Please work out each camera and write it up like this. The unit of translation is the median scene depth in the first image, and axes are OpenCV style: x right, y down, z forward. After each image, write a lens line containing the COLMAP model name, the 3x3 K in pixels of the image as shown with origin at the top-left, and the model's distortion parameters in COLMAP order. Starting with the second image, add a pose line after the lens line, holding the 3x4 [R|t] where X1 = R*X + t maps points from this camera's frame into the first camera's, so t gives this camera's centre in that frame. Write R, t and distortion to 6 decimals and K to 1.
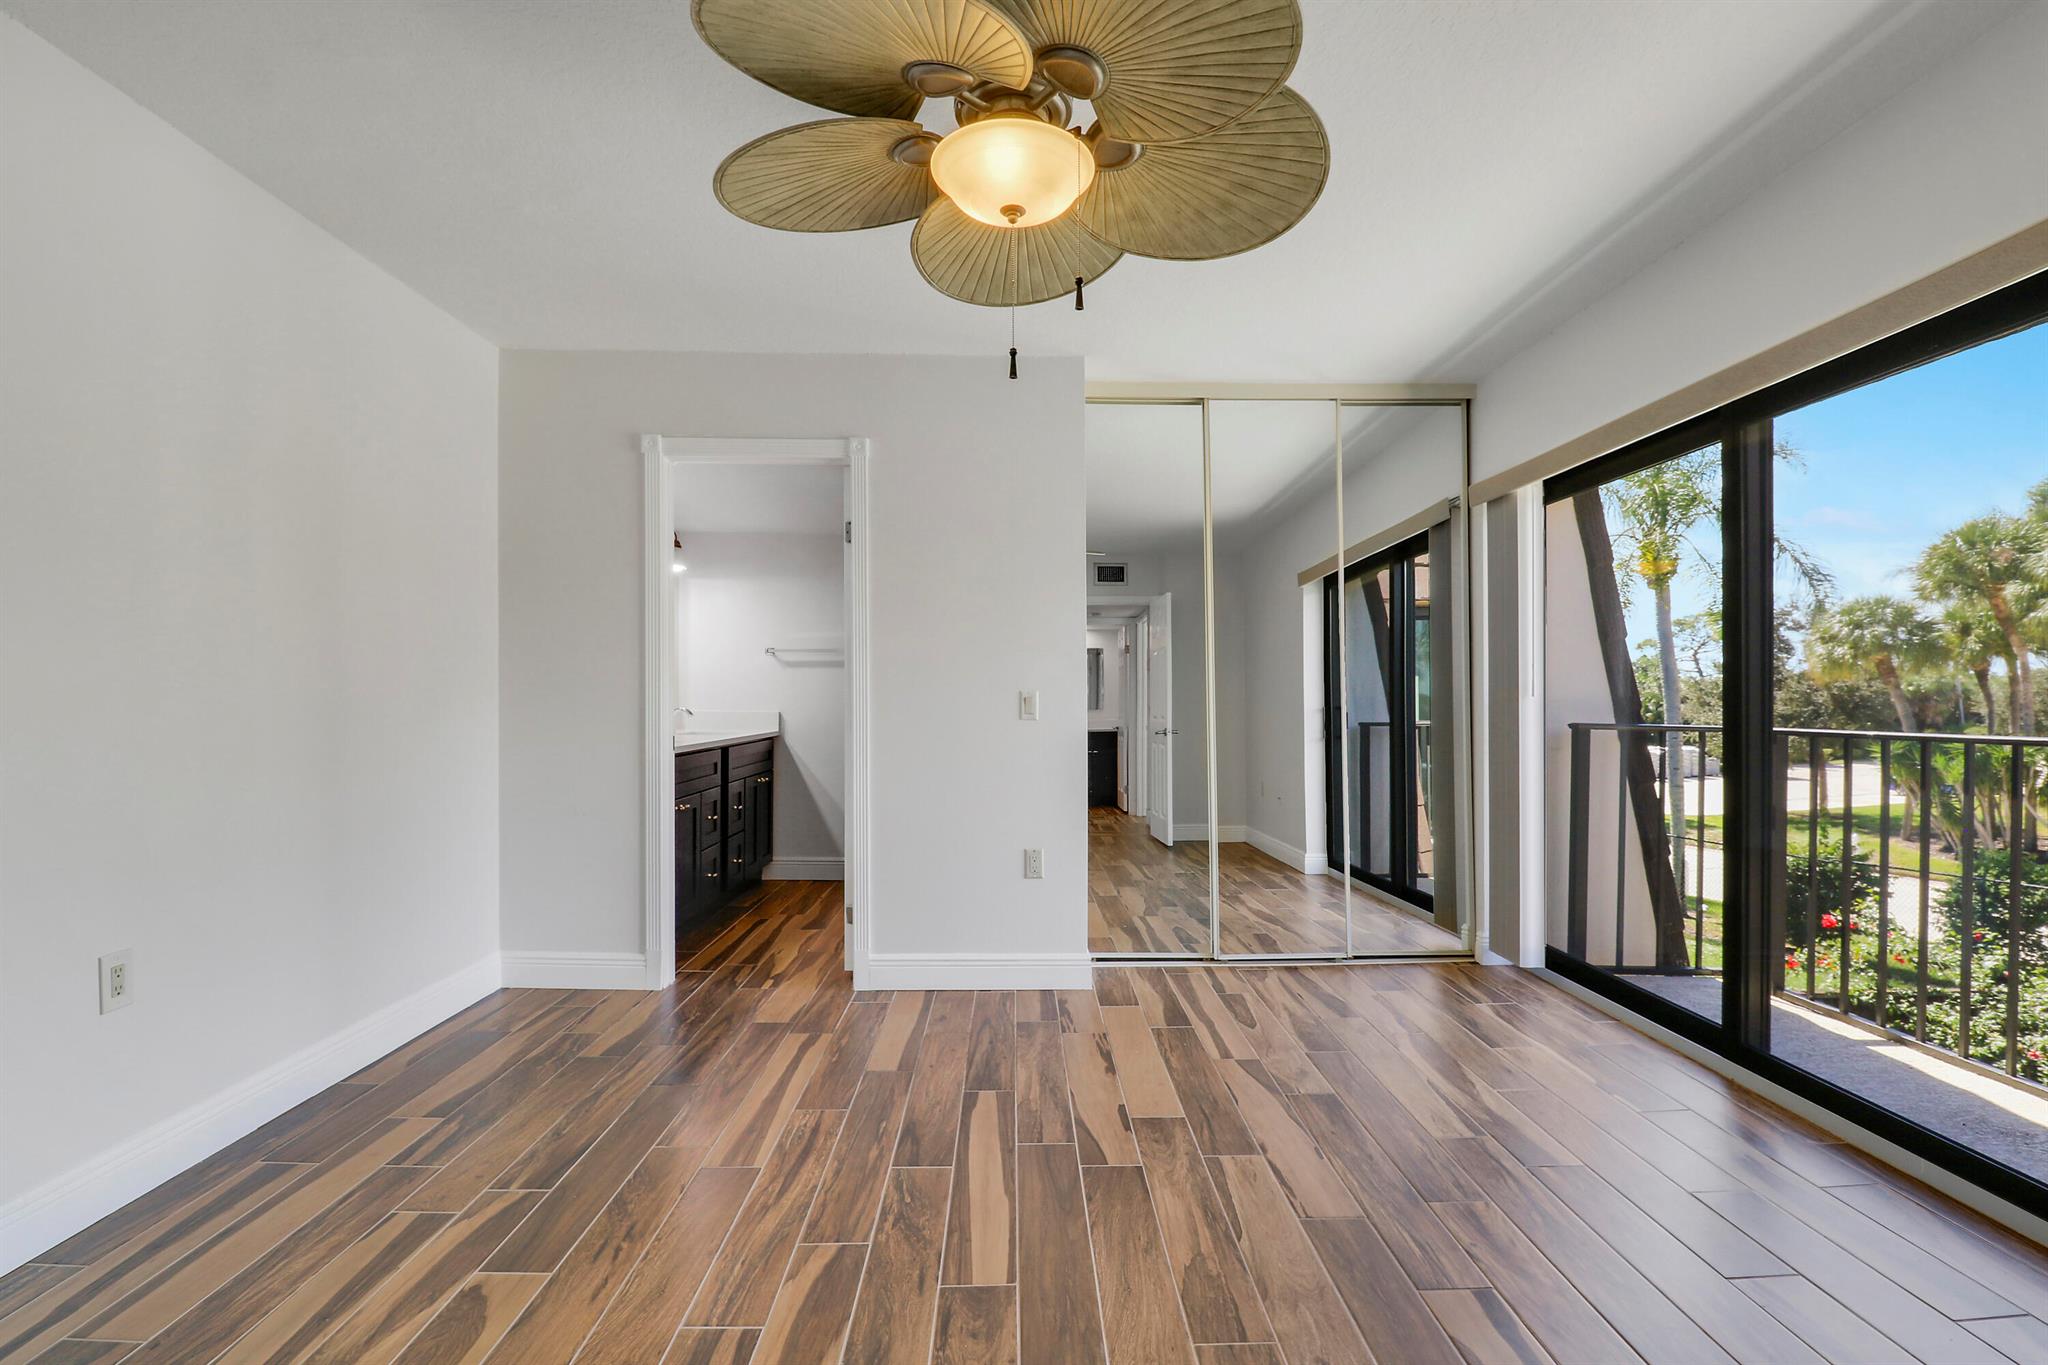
lens RADIAL K [[959.2, 0, 1038.3], [0, 959.2, 688.2], [0, 0, 1]] dist [0.004374, -0.012520]
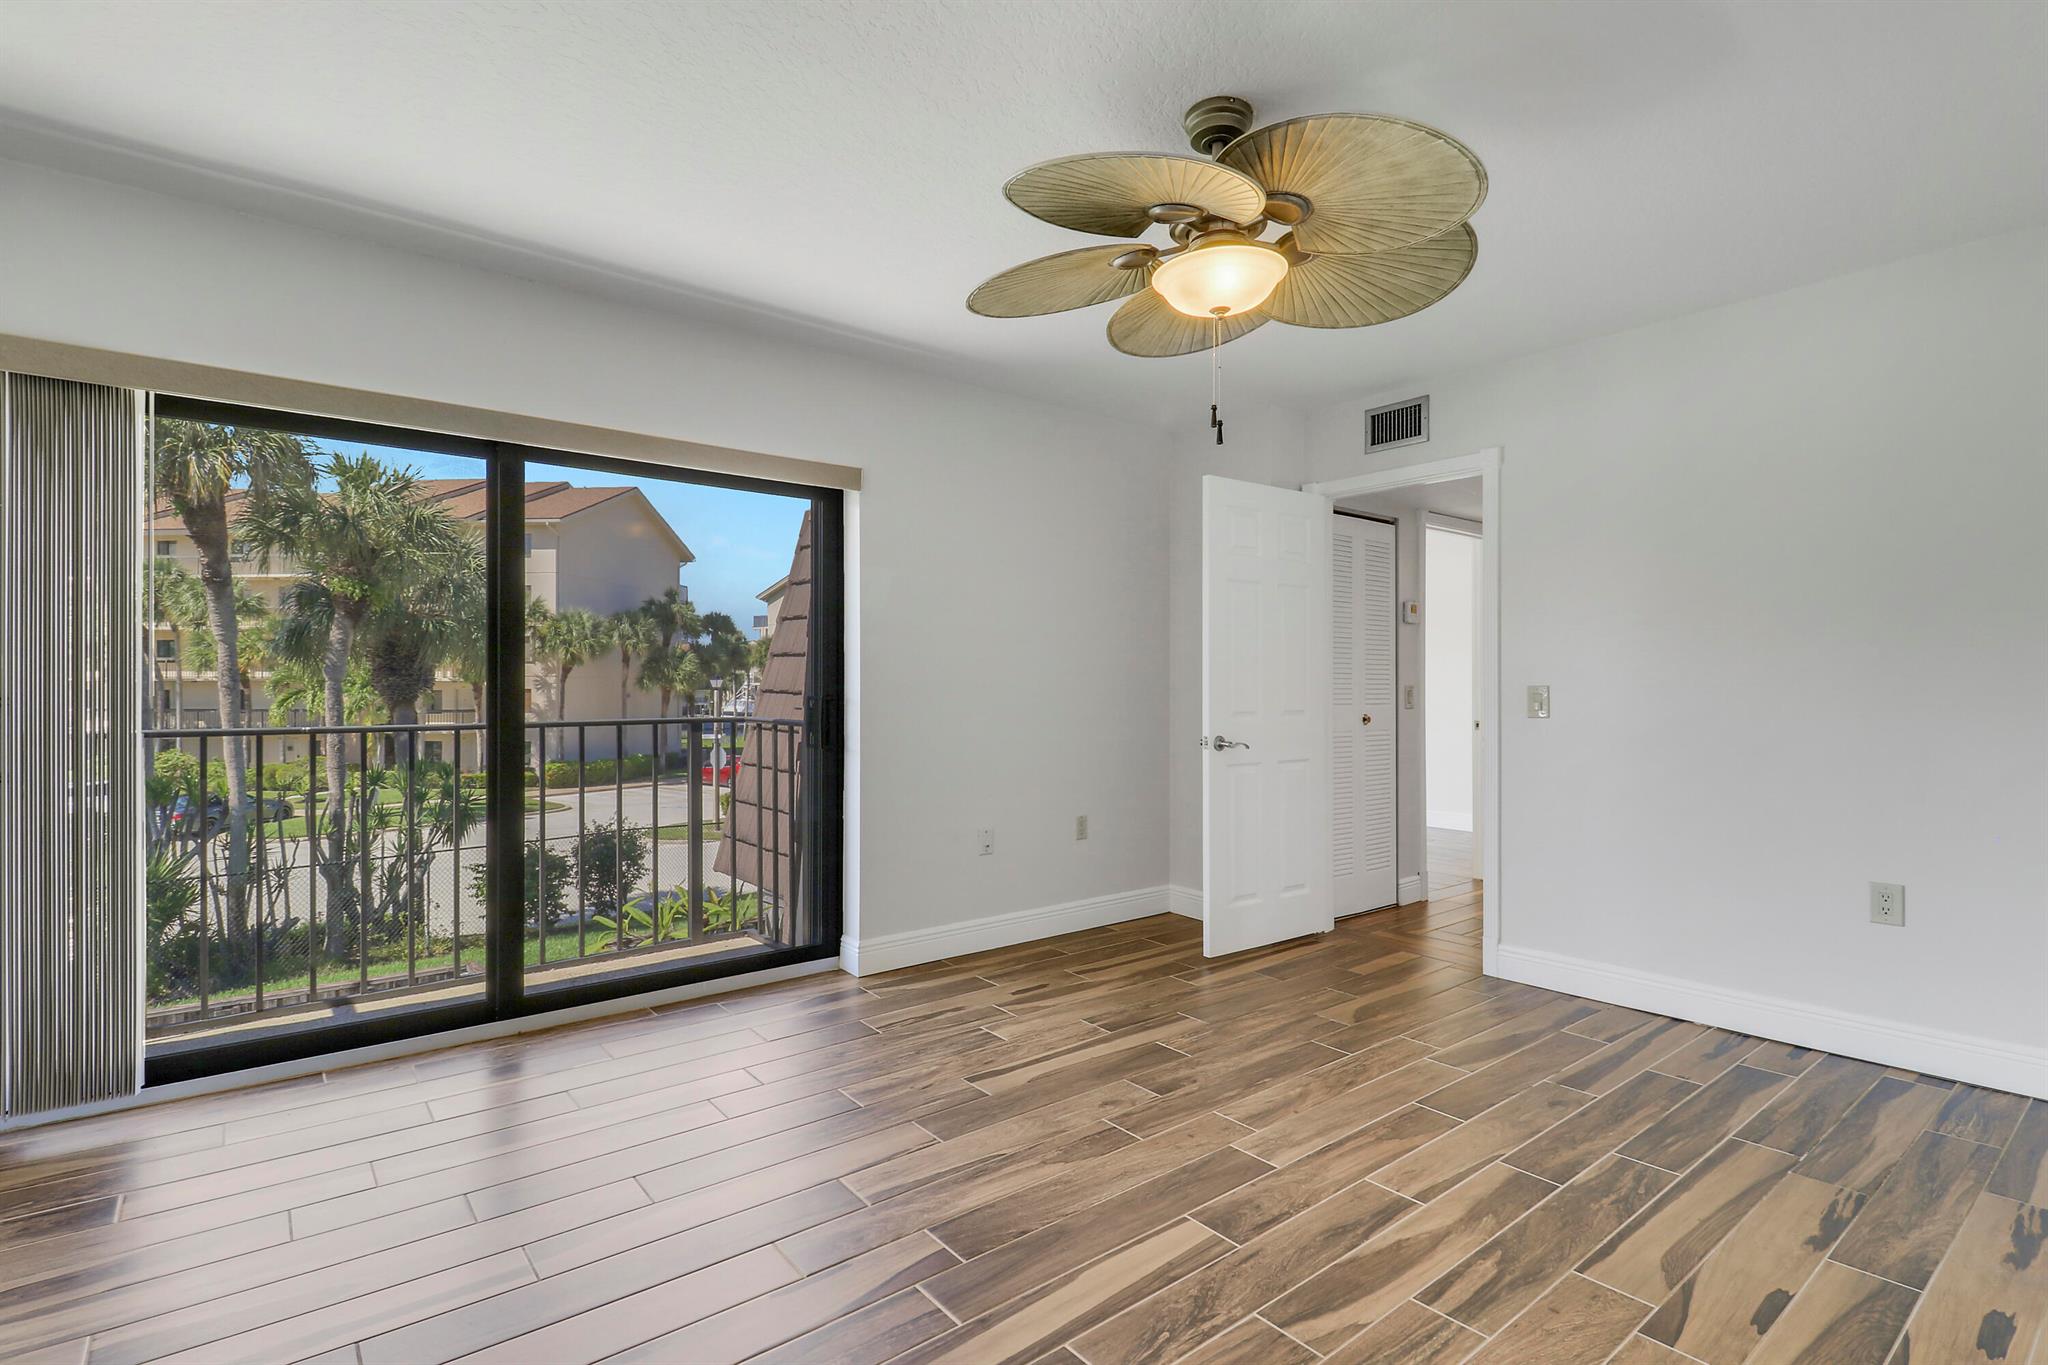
lens RADIAL K [[959.2, 0, 1015.8], [0, 959.2, 685.5], [0, 0, 1]] dist [0.004374, -0.012520]
pose [[-0.585891, 0.003707, 0.810381, -0.599829], [-0.002706, 0.999975, -0.006531, 0.006394], [-0.810385, -0.006020, -0.585867, 1.335390]]
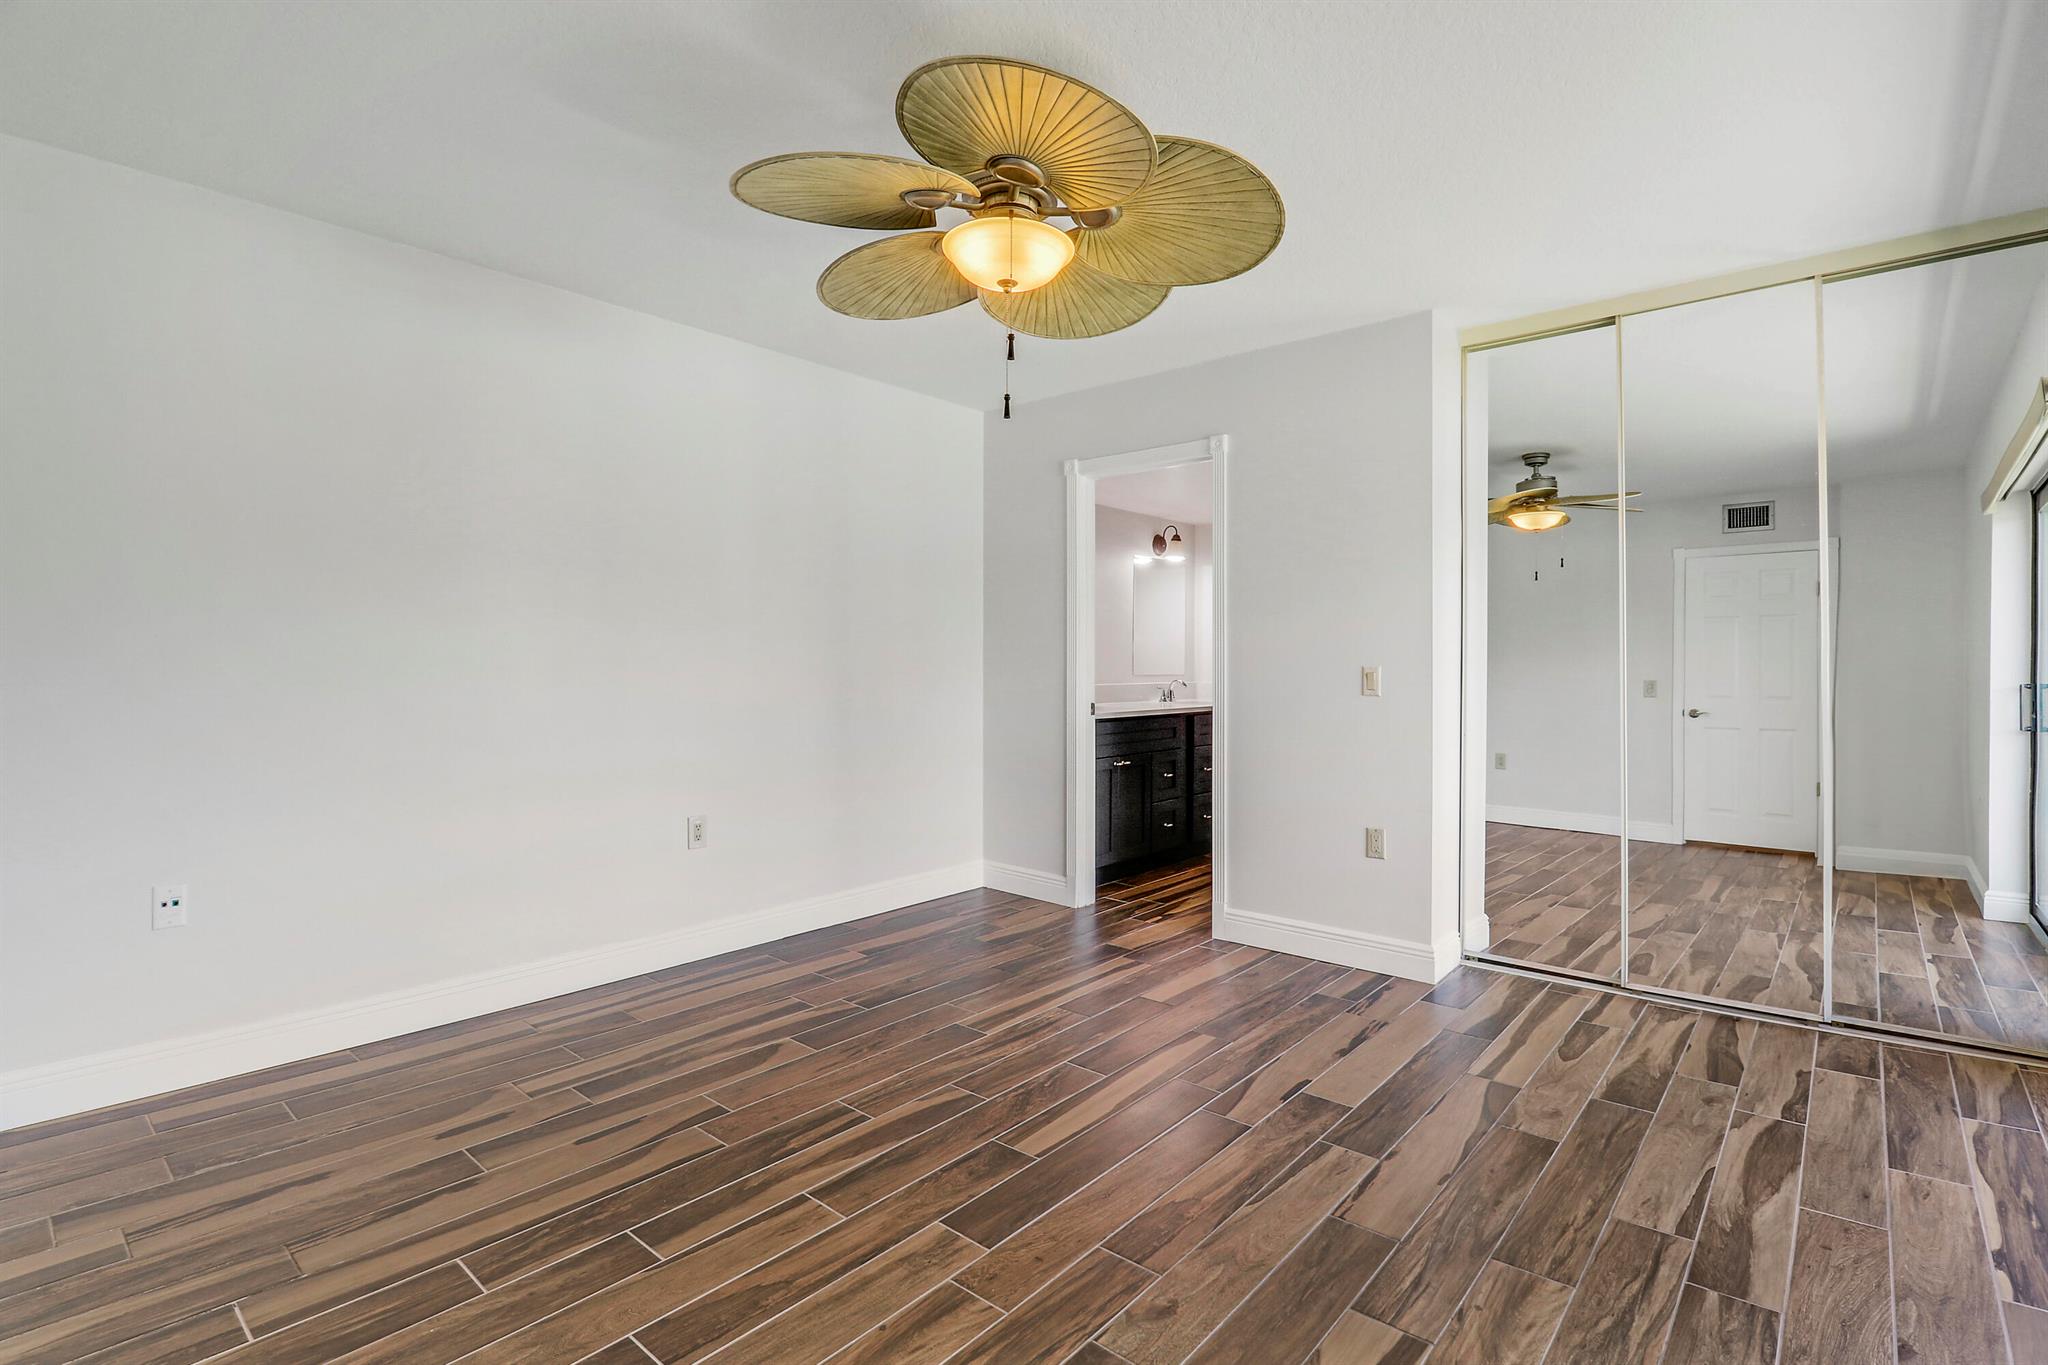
lens RADIAL K [[959.2, 0, 1054.1], [0, 959.2, 664.4], [0, 0, 1]] dist [0.004374, -0.012520]
pose [[0.751965, -0.001718, -0.659200, 0.581652], [0.005467, 0.999978, 0.003630, -0.006870], [0.659180, -0.006333, 0.751959, 0.075184]]
